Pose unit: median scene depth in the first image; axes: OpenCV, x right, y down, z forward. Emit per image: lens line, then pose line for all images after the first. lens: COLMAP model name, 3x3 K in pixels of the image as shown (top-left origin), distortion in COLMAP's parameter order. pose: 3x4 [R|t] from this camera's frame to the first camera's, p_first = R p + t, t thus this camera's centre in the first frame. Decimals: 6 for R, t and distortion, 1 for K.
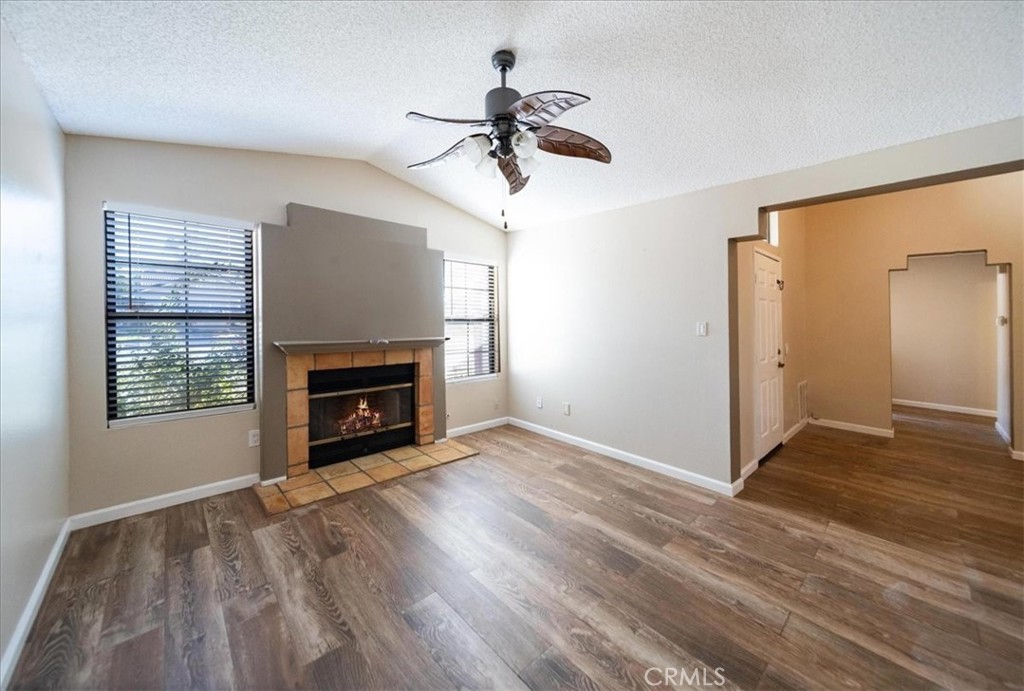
lens RADIAL K [[380.9, 0, 534.0], [0, 380.9, 316.0], [0, 0, 1]] dist [0.006777, -0.000456]
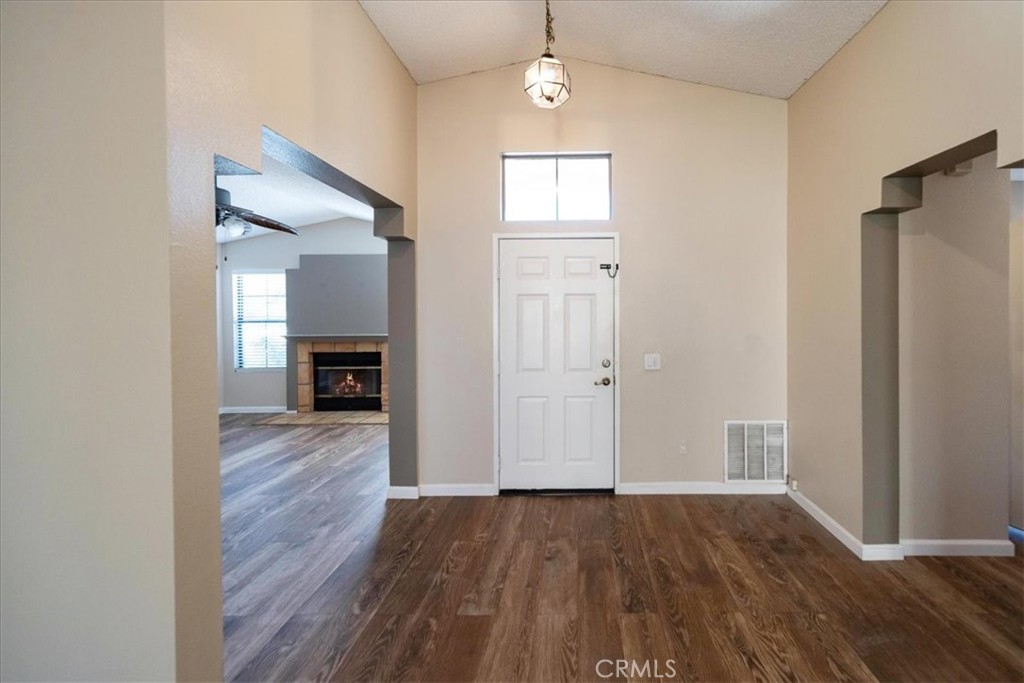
lens RADIAL K [[405.1, 0, 572.0], [0, 405.1, 312.3], [0, 0, 1]] dist [0.016205, 0.000194]
pose [[0.705675, -0.017919, -0.708309, 1.346384], [0.019745, 0.999789, -0.005622, 0.000494], [0.708261, -0.010018, 0.705880, 0.488146]]
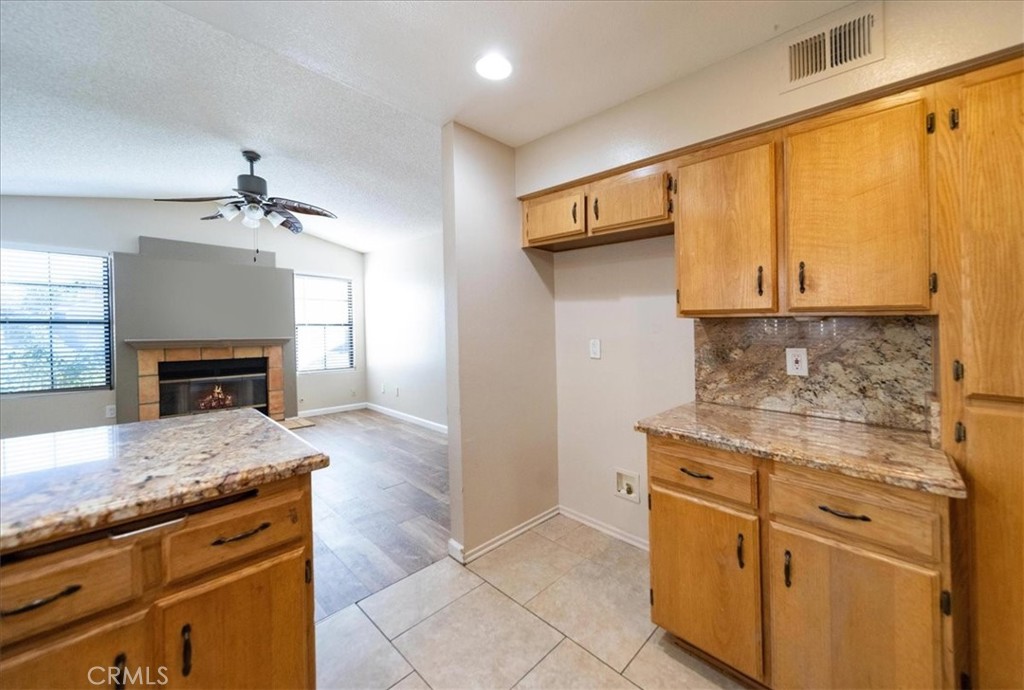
lens RADIAL K [[380.9, 0, 548.9], [0, 380.9, 324.8], [0, 0, 1]] dist [0.006777, -0.000456]
pose [[0.996687, -0.011688, 0.080492, 0.587049], [0.011982, 0.999923, -0.003176, 0.030899], [-0.080449, 0.004130, 0.996750, -0.395181]]
